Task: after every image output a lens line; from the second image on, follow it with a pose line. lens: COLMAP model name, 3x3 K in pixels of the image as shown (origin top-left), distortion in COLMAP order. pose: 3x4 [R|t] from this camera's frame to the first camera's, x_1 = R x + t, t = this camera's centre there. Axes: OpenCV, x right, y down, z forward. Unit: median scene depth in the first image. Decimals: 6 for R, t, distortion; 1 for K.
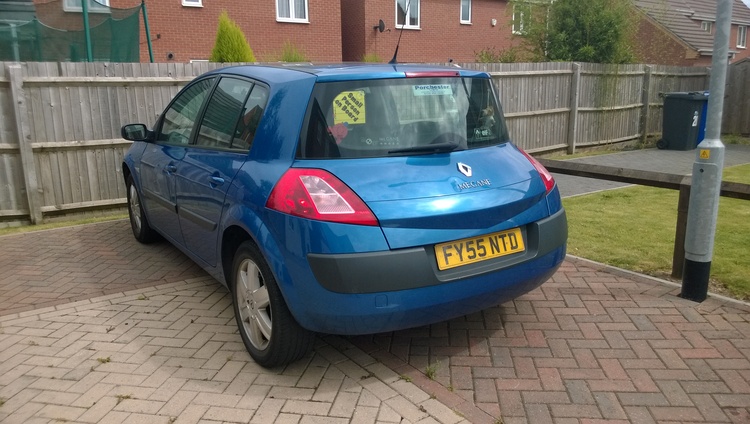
lens RADIAL K [[581.7, 0, 375.0], [0, 581.7, 212.0], [0, 0, 1]] dist [0.048155, -0.146622]
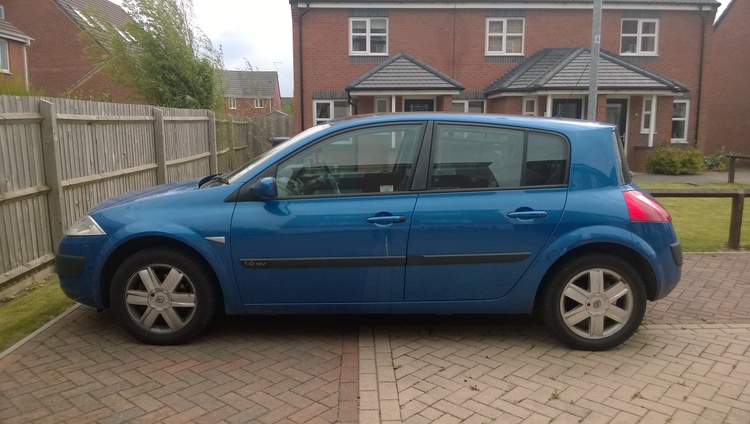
lens RADIAL K [[581.7, 0, 375.0], [0, 581.7, 212.0], [0, 0, 1]] dist [0.048155, -0.146622]
pose [[0.540327, -0.106604, 0.834675, -1.197783], [0.169939, 0.985327, 0.015835, -0.109732], [-0.824116, 0.133288, 0.550515, 0.540233]]
